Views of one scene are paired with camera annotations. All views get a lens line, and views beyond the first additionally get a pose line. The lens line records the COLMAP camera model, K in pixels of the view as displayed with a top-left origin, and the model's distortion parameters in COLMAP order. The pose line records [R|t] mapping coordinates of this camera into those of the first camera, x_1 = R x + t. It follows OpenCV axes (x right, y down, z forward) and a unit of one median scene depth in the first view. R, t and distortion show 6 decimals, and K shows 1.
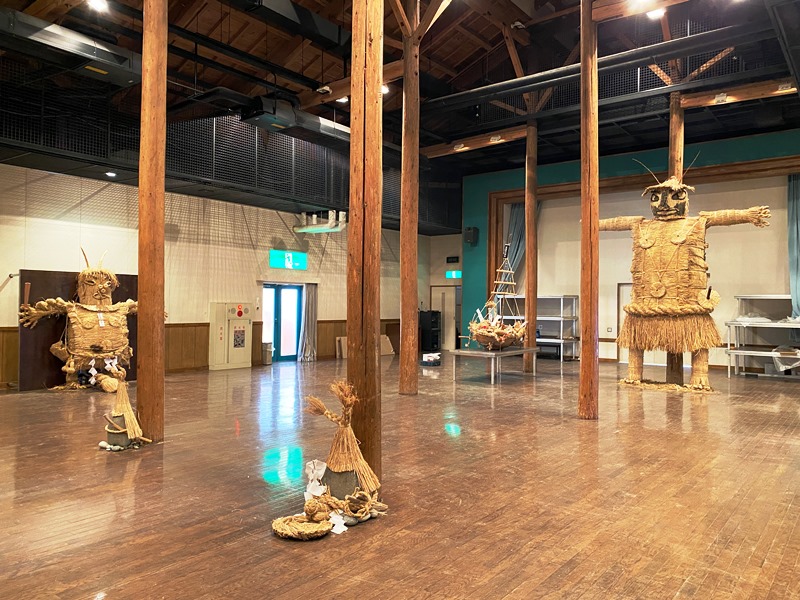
lens RADIAL K [[613.5, 0, 400.0], [0, 613.5, 300.0], [0, 0, 1]] dist [0.002098, 0.001963]
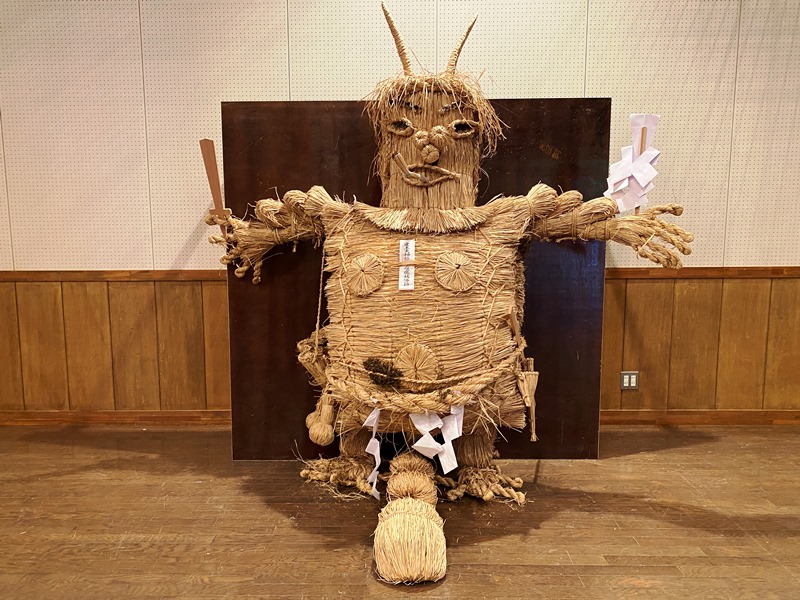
lens RADIAL K [[613.5, 0, 400.0], [0, 613.5, 300.0], [0, 0, 1]] dist [0.002098, 0.001963]
pose [[0.596233, 0.096957, -0.796935, -0.278751], [0.023046, 0.990204, 0.137712, 0.011224], [0.802481, -0.100475, 0.588158, 0.844251]]
